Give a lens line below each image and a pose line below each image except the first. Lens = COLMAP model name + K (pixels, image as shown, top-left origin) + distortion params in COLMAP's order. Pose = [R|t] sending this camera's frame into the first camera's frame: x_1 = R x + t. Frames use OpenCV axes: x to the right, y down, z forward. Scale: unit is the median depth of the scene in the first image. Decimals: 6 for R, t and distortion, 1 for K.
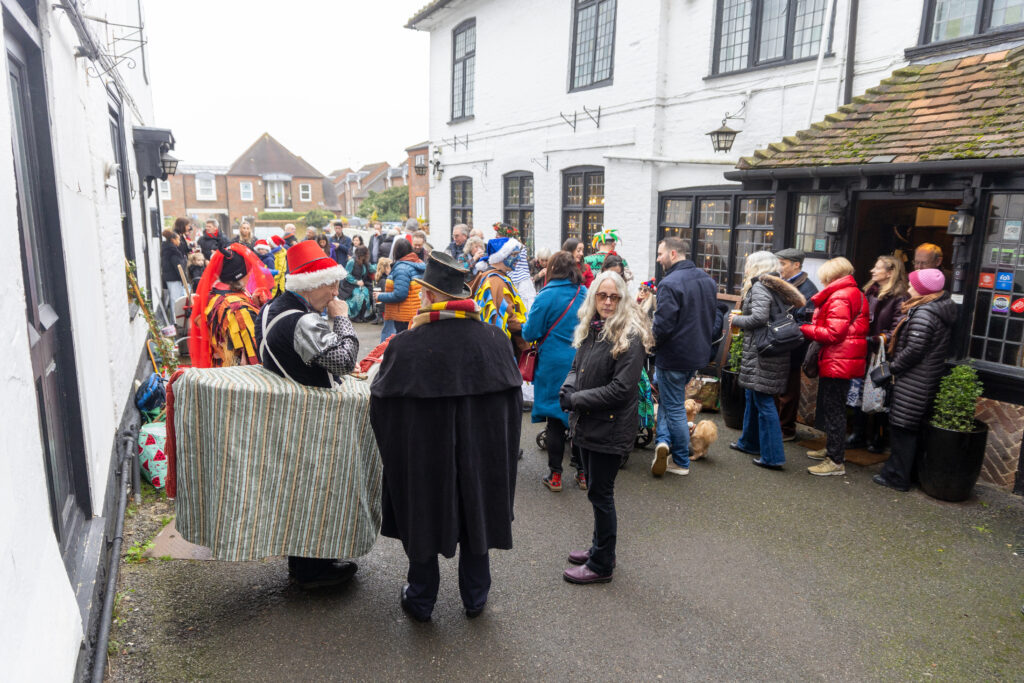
lens RADIAL K [[672.6, 0, 497.9], [0, 672.6, 352.5], [0, 0, 1]] dist [-0.005710, 0.000260]
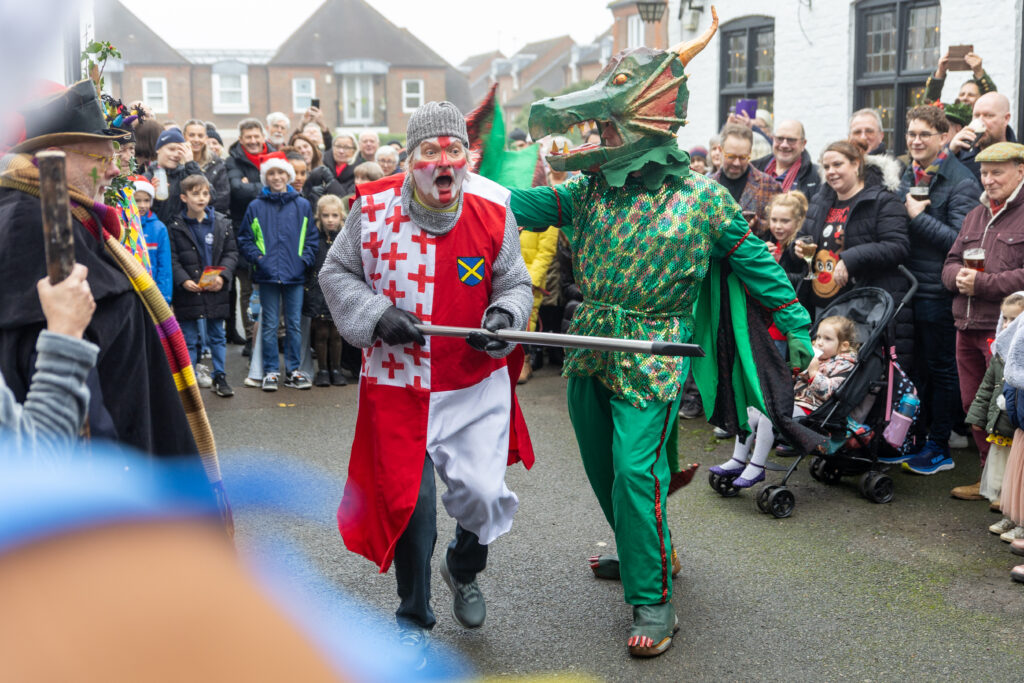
lens RADIAL K [[1293.1, 0, 541.3], [0, 1293.1, 337.6], [0, 0, 1]] dist [-0.006952, 0.018900]
pose [[0.983869, 0.013846, -0.178352, -0.042292], [-0.023545, 0.998350, -0.052382, -0.013463], [0.177332, 0.055736, 0.982572, 0.222578]]
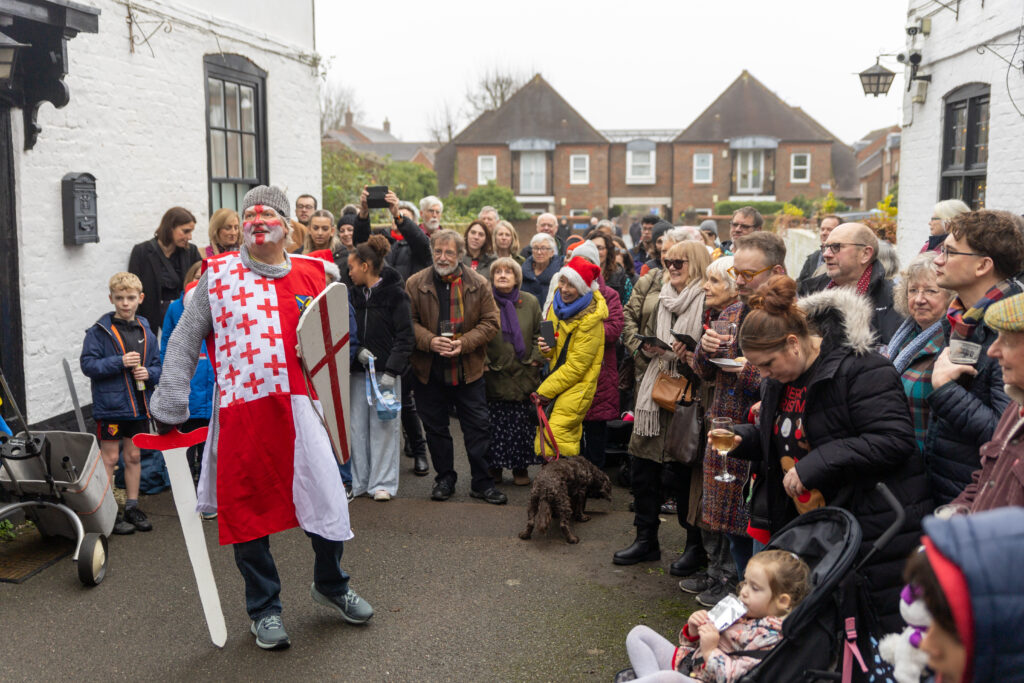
lens RADIAL K [[1060.1, 0, 512.0], [0, 1060.1, 341.5], [0, 0, 1]] dist [-0.004619, -0.004150]
pose [[0.830808, 0.064372, -0.552823, 0.083442], [-0.107311, 0.993178, -0.045624, -0.092748], [0.546115, 0.097229, 0.832049, 0.516179]]
